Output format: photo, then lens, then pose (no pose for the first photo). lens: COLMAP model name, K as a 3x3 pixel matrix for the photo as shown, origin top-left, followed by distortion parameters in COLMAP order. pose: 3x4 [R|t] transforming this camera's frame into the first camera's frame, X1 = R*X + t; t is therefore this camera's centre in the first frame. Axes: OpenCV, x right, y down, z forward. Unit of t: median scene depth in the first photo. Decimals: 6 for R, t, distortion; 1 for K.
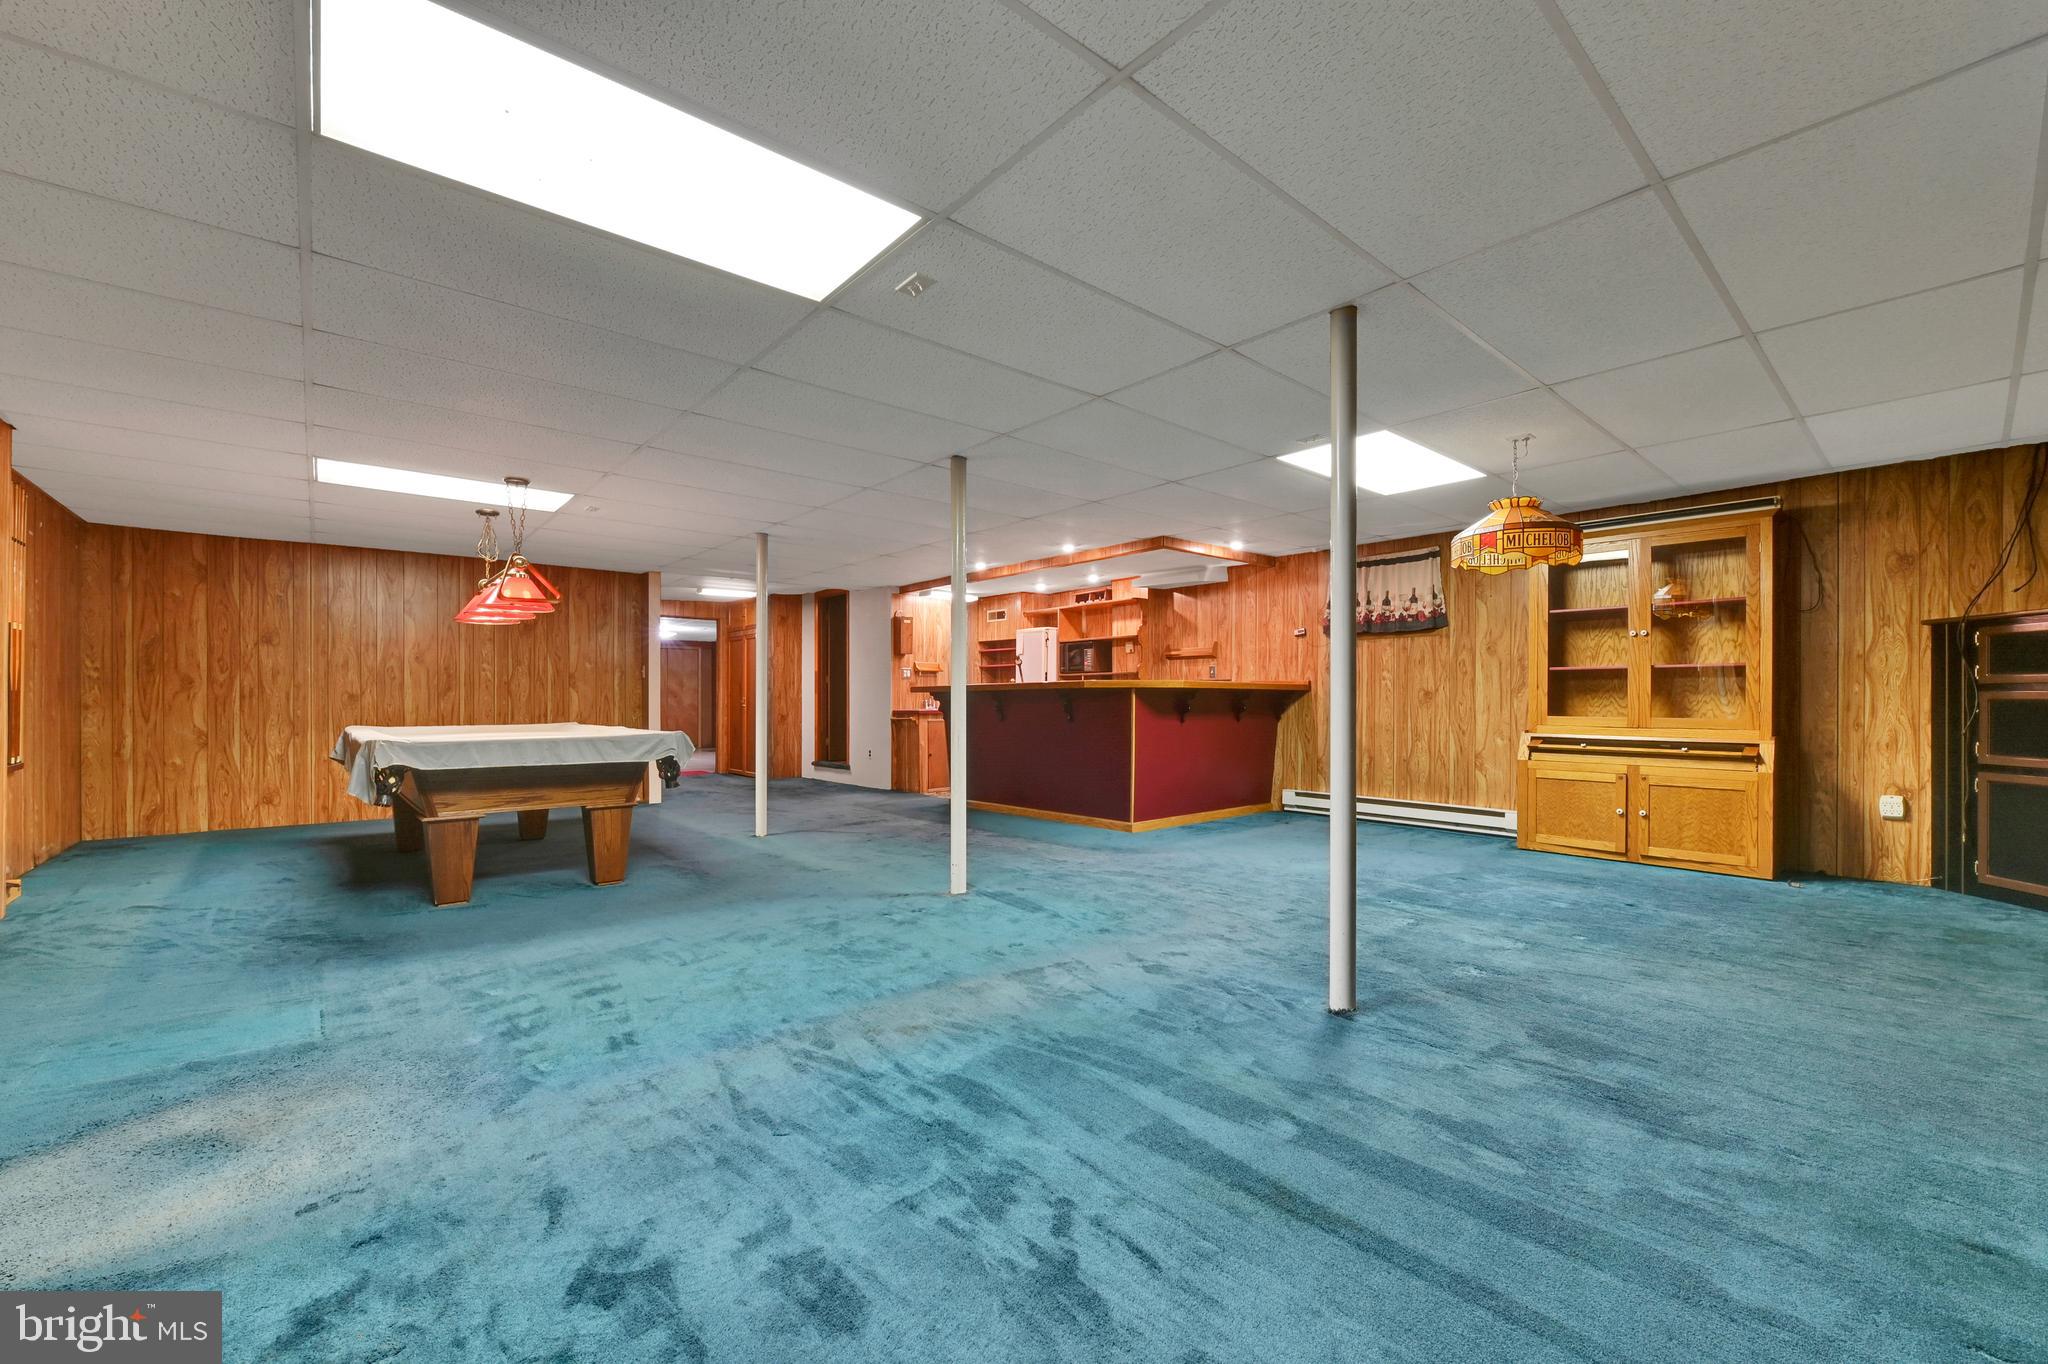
lens RADIAL K [[830.7, 0, 1020.2], [0, 830.7, 700.4], [0, 0, 1]] dist [-0.008271, -0.000120]
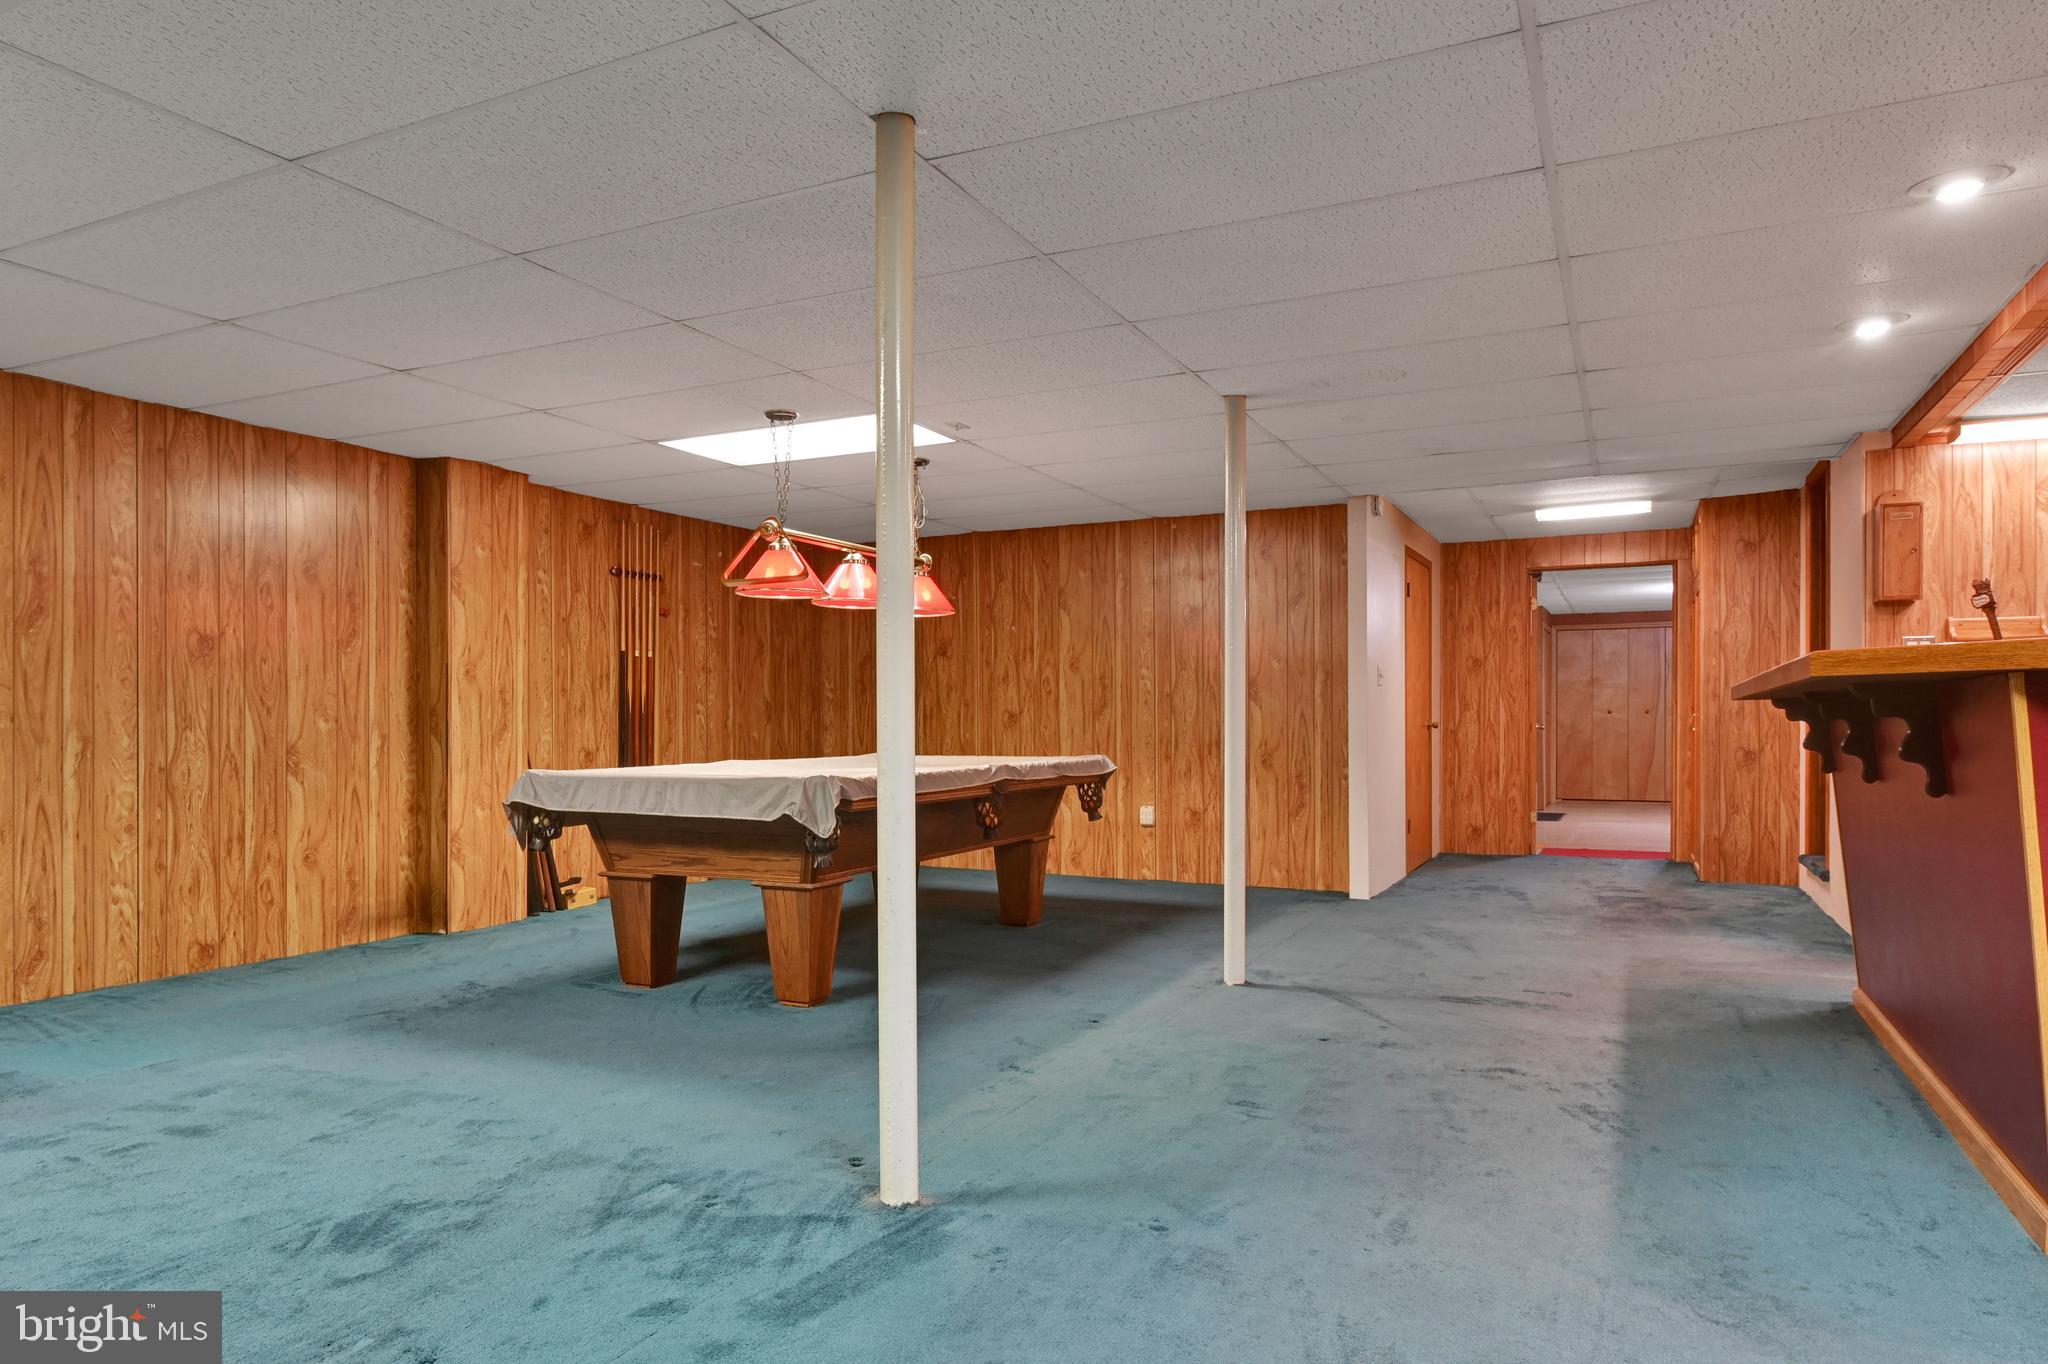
lens RADIAL K [[1265.0, 0, 991.7], [0, 1265.0, 721.2], [0, 0, 1]] dist [-0.005793, -0.001196]
pose [[0.396179, -0.000795, -0.918173, 0.506086], [0.002987, 0.999995, 0.000423, -0.001019], [0.918168, -0.002910, 0.396180, 0.798606]]
